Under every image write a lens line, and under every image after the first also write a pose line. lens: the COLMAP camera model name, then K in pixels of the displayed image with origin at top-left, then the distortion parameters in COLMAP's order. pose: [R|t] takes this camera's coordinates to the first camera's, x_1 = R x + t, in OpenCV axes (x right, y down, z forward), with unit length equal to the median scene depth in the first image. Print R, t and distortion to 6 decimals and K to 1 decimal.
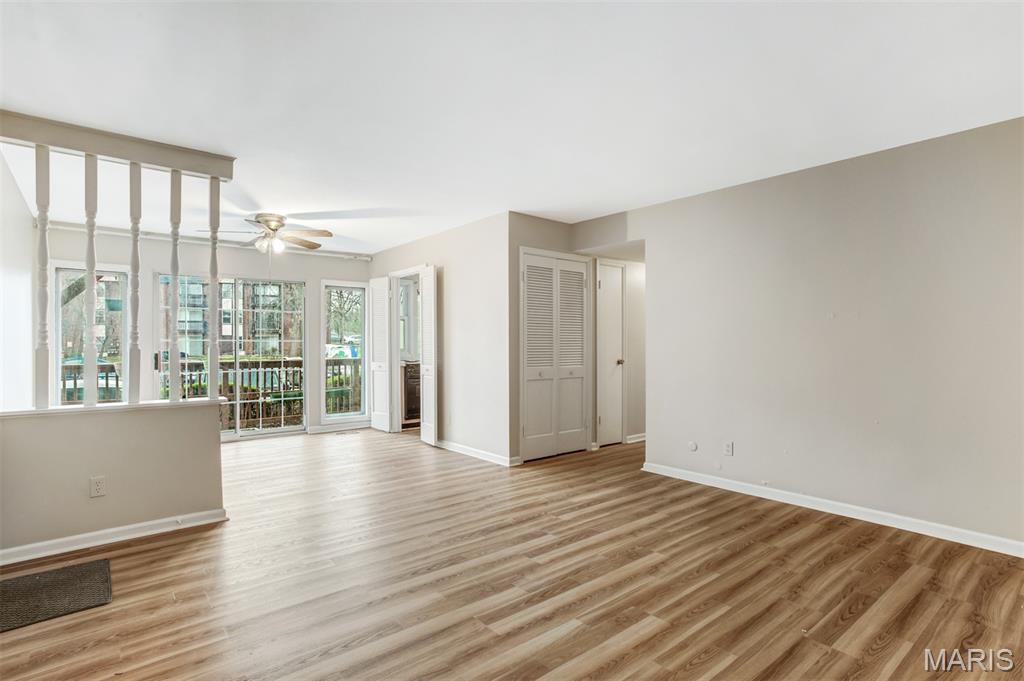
lens RADIAL K [[507.6, 0, 474.1], [0, 507.6, 327.3], [0, 0, 1]] dist [-0.031745, 0.012880]
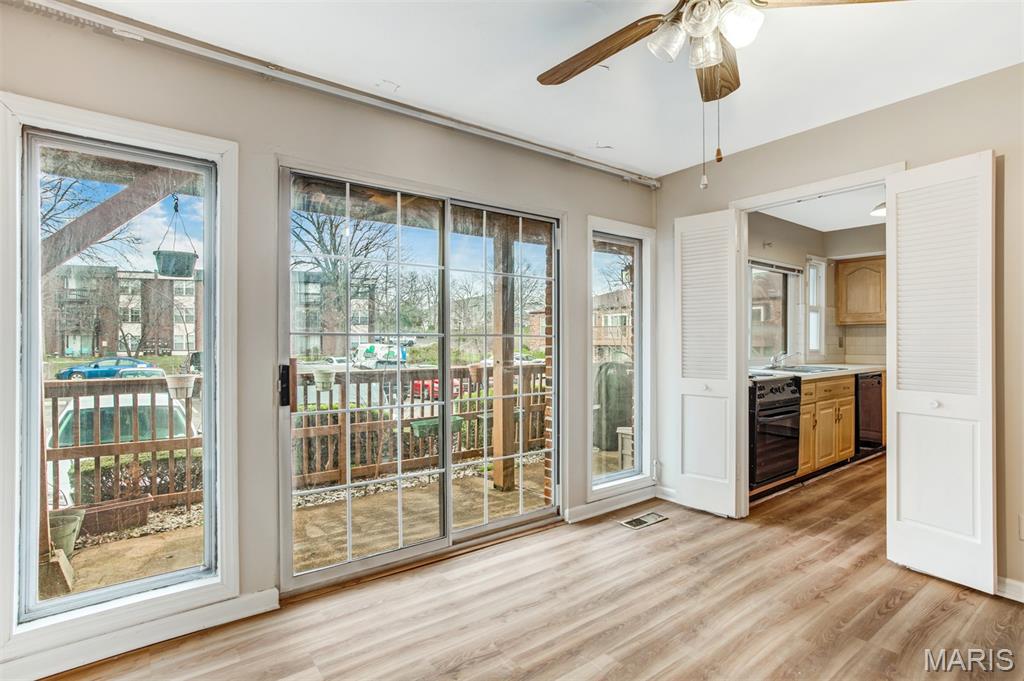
lens RADIAL K [[507.6, 0, 497.3], [0, 507.6, 349.5], [0, 0, 1]] dist [-0.031745, 0.012880]
pose [[0.999864, -0.003311, -0.016125, -0.826226], [0.004120, 0.998720, 0.050406, 0.031543], [0.015938, -0.050466, 0.998599, 1.088713]]
